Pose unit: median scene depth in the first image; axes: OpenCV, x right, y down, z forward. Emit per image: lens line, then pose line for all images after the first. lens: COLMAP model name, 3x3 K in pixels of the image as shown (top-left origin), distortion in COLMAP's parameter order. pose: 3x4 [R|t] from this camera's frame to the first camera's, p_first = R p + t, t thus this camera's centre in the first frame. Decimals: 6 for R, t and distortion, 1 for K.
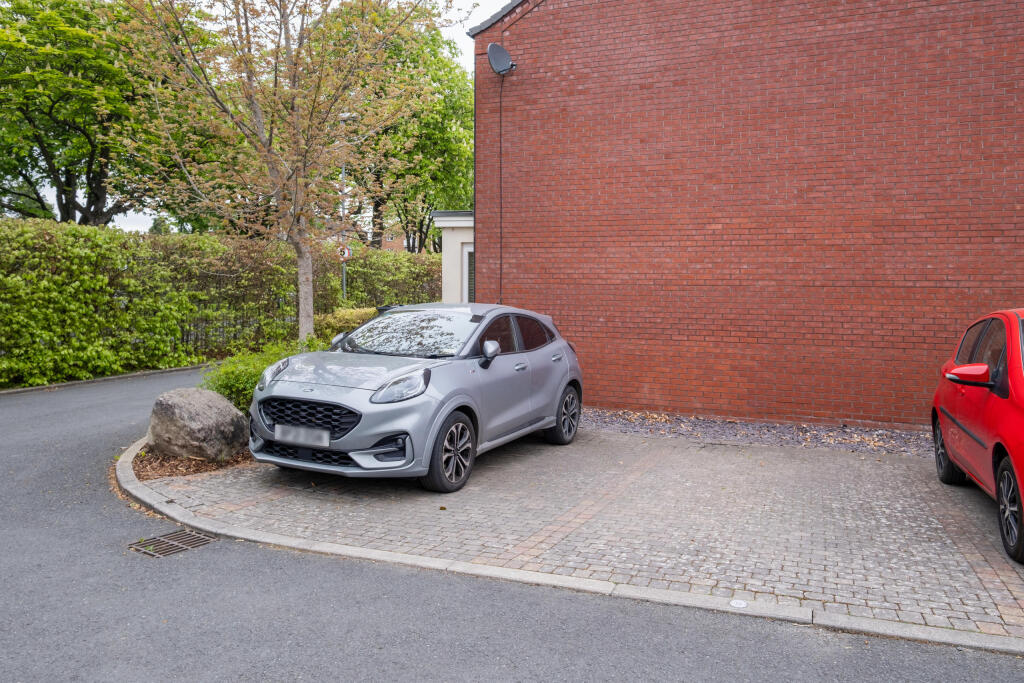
lens RADIAL K [[716.4, 0, 512.0], [0, 716.4, 341.5], [0, 0, 1]] dist [-0.052715, 0.000626]
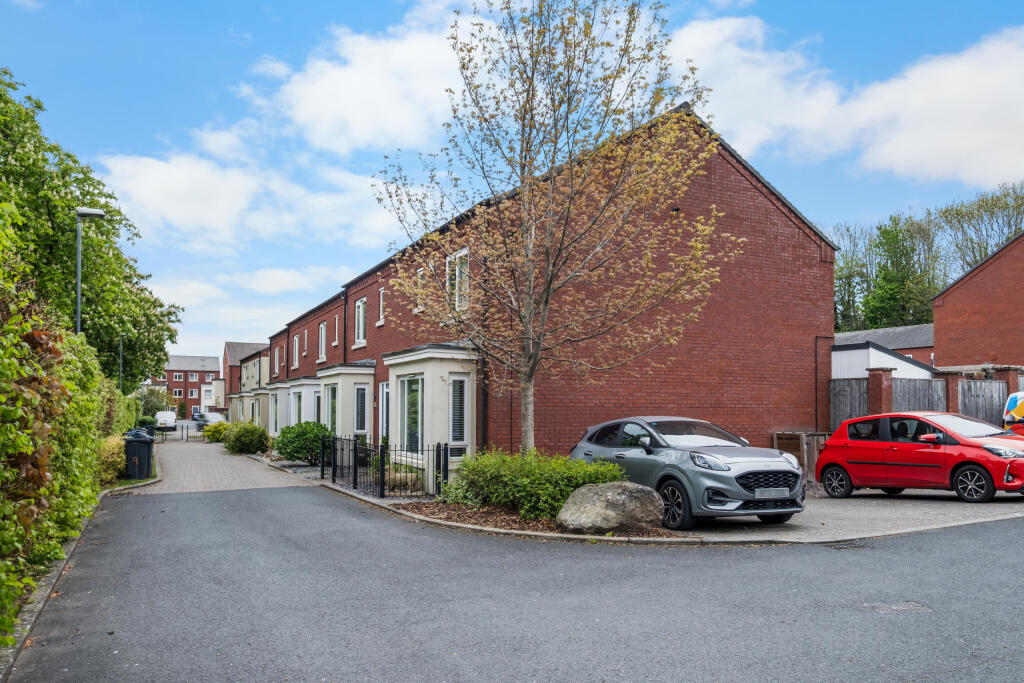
lens RADIAL K [[716.4, 0, 512.0], [0, 716.4, 341.5], [0, 0, 1]] dist [-0.052715, 0.000626]
pose [[0.721709, 0.068058, 0.688842, -1.076203], [0.056881, 0.985958, -0.157007, 0.005433], [-0.689855, 0.152496, 0.707704, 0.111306]]
